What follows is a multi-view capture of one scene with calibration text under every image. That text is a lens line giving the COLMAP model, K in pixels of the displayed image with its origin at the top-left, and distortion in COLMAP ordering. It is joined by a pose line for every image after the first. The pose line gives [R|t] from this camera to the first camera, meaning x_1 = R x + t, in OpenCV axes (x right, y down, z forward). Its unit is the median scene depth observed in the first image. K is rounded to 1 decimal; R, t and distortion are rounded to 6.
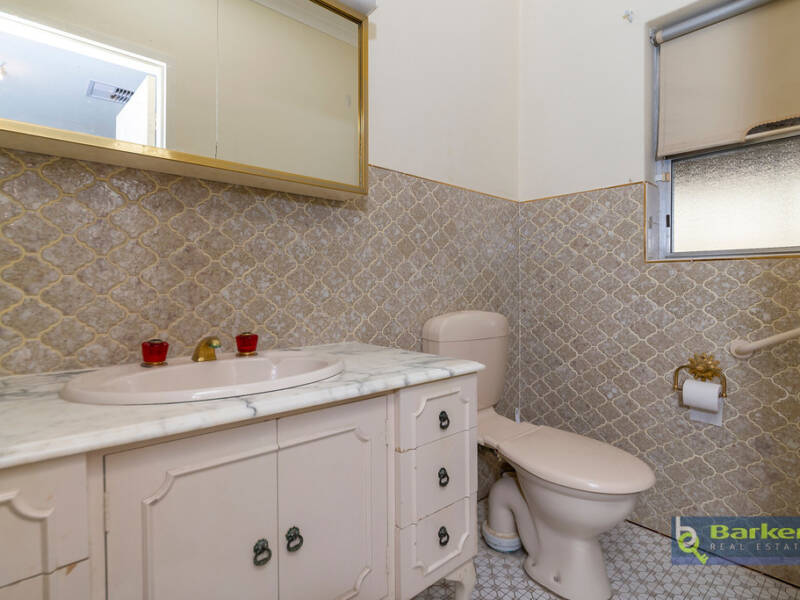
lens RADIAL K [[424.7, 0, 397.9], [0, 424.7, 294.1], [0, 0, 1]] dist [-0.001708, -0.001254]
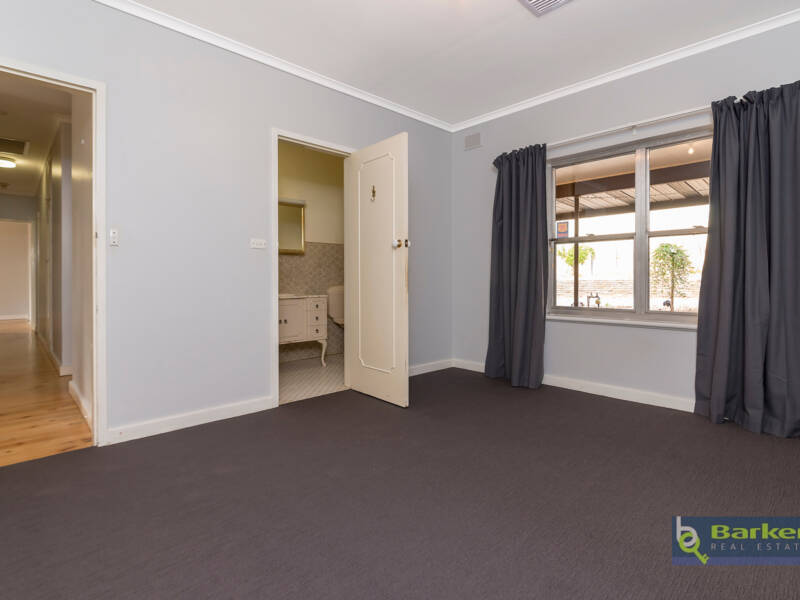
lens RADIAL K [[424.7, 0, 397.9], [0, 424.7, 294.1], [0, 0, 1]] dist [-0.001708, -0.001254]
pose [[0.999553, 0.003850, 0.029632, 0.555119], [-0.004603, 0.999667, 0.025410, 0.023363], [-0.029524, -0.025535, 0.999238, -2.407718]]
